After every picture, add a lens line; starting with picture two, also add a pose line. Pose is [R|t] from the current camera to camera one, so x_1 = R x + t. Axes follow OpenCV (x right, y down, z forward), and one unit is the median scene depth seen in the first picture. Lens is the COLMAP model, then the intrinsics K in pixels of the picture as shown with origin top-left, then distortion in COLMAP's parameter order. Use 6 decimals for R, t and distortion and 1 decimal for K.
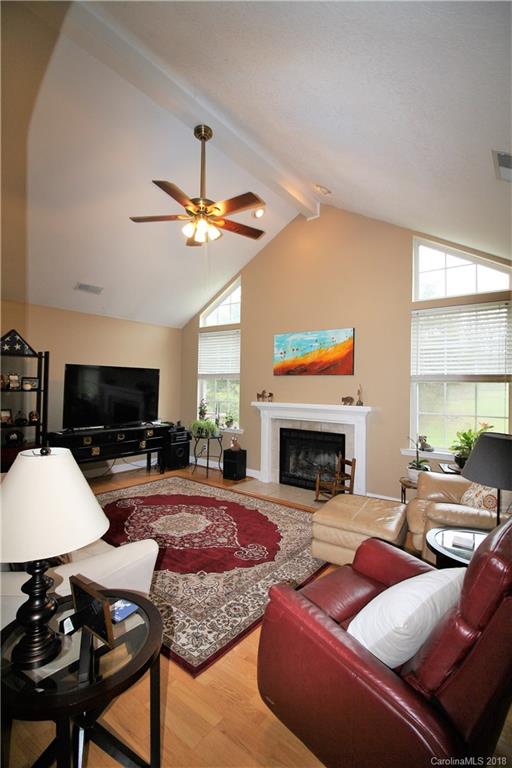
lens RADIAL K [[350.7, 0, 256.0], [0, 350.7, 384.0], [0, 0, 1]] dist [0.002077, -0.015046]
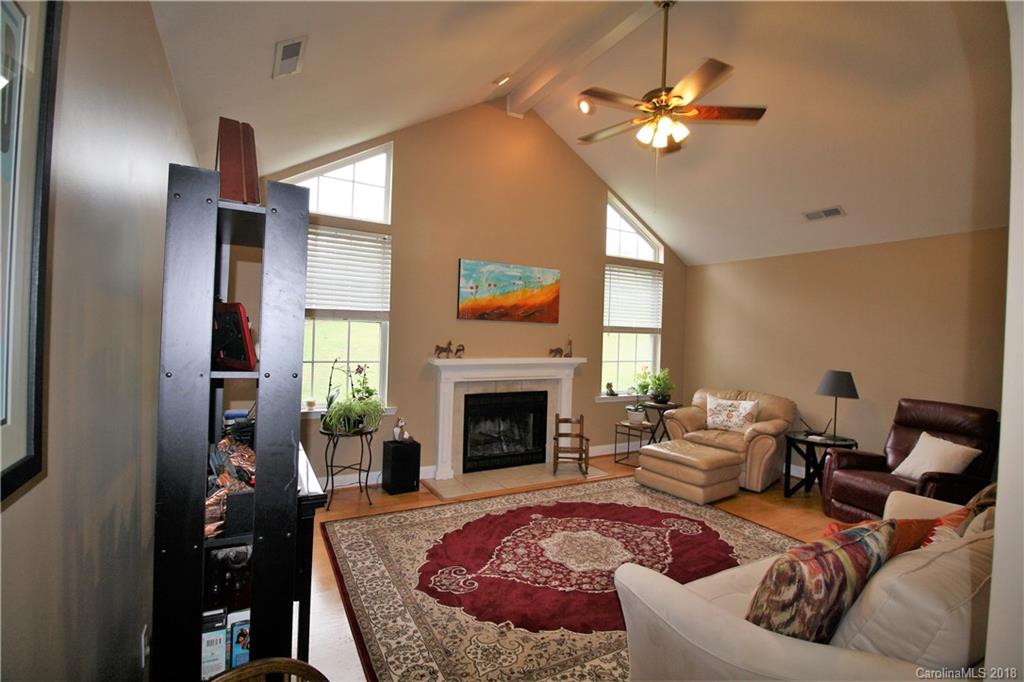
lens RADIAL K [[467.6, 0, 512.0], [0, 467.6, 341.0], [0, 0, 1]] dist [0.002077, -0.015046]
pose [[0.393053, -0.015208, 0.919390, -0.847548], [-0.025689, 0.999291, 0.027513, -0.010185], [-0.919157, -0.034432, 0.392384, 0.630058]]
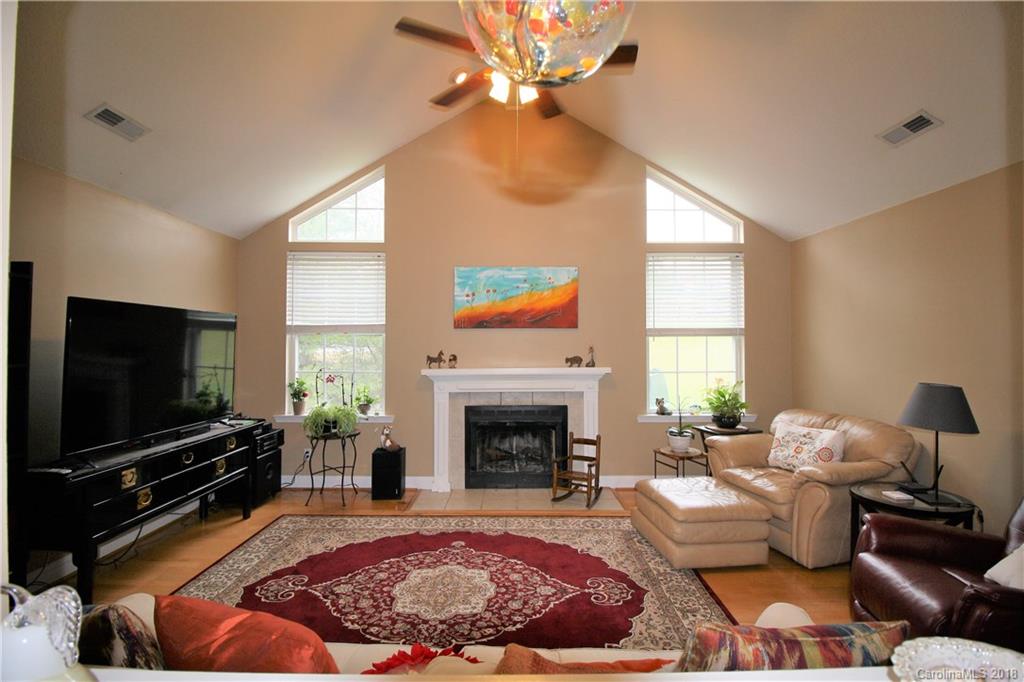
lens RADIAL K [[467.6, 0, 512.0], [0, 467.6, 341.0], [0, 0, 1]] dist [0.002077, -0.015046]
pose [[0.791194, -0.011431, 0.611459, -0.462316], [0.011892, 0.999924, 0.003305, -0.001848], [-0.611450, 0.004656, 0.791269, 0.267888]]
